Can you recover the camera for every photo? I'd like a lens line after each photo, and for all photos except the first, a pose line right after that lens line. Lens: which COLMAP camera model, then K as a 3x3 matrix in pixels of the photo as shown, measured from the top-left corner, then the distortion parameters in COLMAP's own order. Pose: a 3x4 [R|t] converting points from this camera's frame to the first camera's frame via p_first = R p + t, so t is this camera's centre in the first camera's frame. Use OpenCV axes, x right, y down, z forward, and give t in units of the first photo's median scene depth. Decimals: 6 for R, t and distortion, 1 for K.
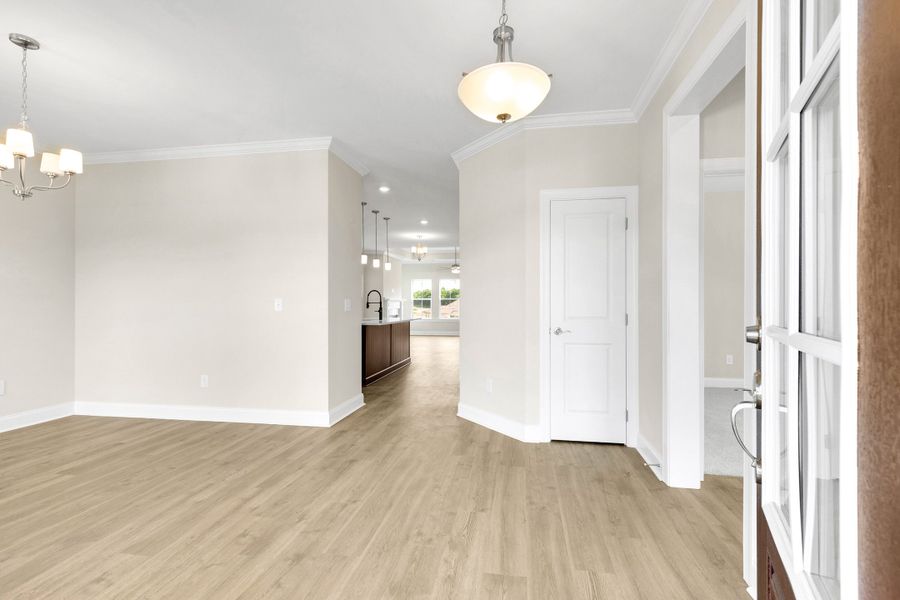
lens RADIAL K [[412.4, 0, 455.4], [0, 412.4, 299.4], [0, 0, 1]] dist [0.003318, 0.000194]
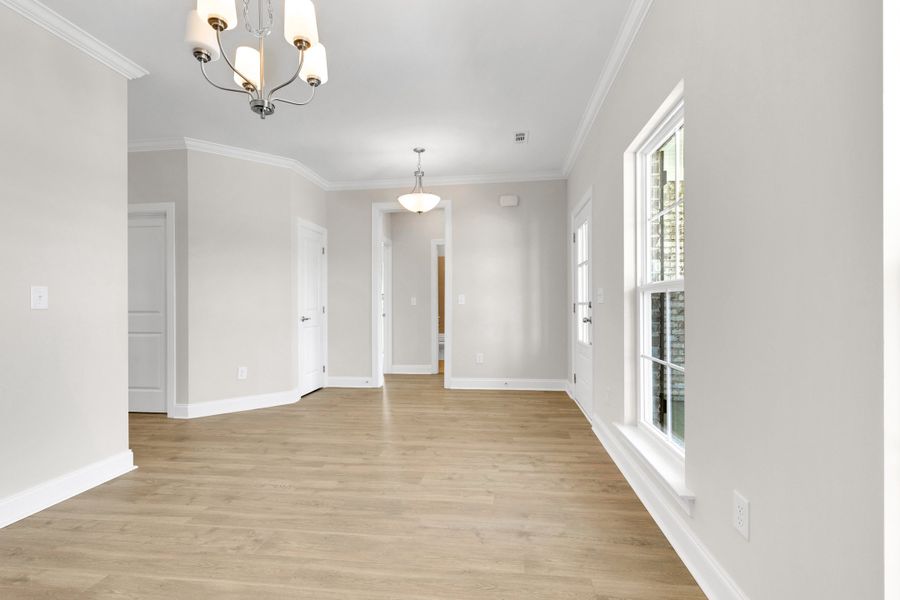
lens RADIAL K [[416.4, 0, 470.2], [0, 416.4, 302.5], [0, 0, 1]] dist [0.001775, 0.000364]
pose [[-0.074352, 0.002548, 0.997229, -1.533234], [0.001071, 0.999996, -0.002475, 0.032645], [-0.997231, 0.000884, -0.074354, 0.674622]]
